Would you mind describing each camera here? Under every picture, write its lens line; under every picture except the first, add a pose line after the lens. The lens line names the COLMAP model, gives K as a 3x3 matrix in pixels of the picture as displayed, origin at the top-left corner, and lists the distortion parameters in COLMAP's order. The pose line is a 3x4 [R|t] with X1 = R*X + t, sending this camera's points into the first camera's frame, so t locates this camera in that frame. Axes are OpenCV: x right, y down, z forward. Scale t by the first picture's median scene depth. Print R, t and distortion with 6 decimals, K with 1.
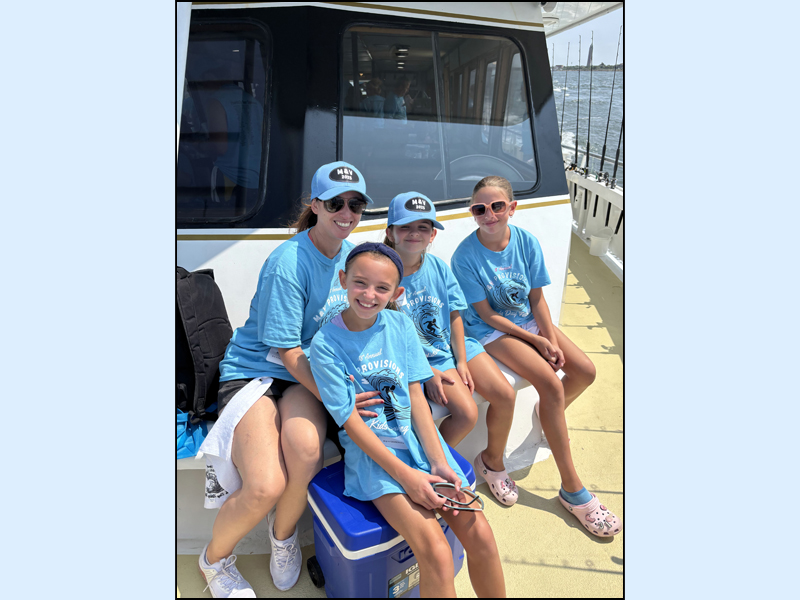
lens RADIAL K [[595.4, 0, 400.0], [0, 595.4, 300.0], [0, 0, 1]] dist [-0.000877, -0.000116]
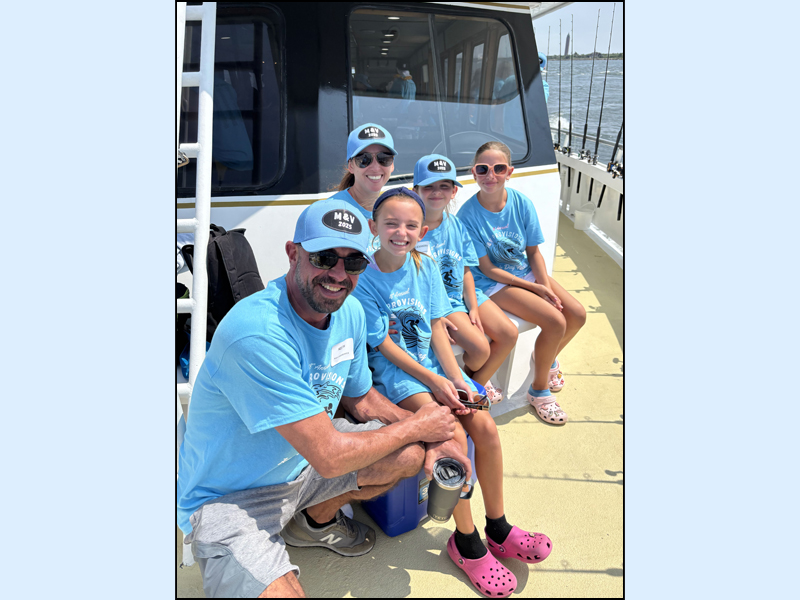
lens RADIAL K [[604.7, 0, 400.0], [0, 604.7, 300.0], [0, 0, 1]] dist [0.006088, 0.000768]
pose [[0.999139, -0.025694, 0.032582, -0.054342], [0.025368, 0.999624, 0.010385, 0.062860], [-0.032836, -0.009550, 0.999415, -0.117114]]
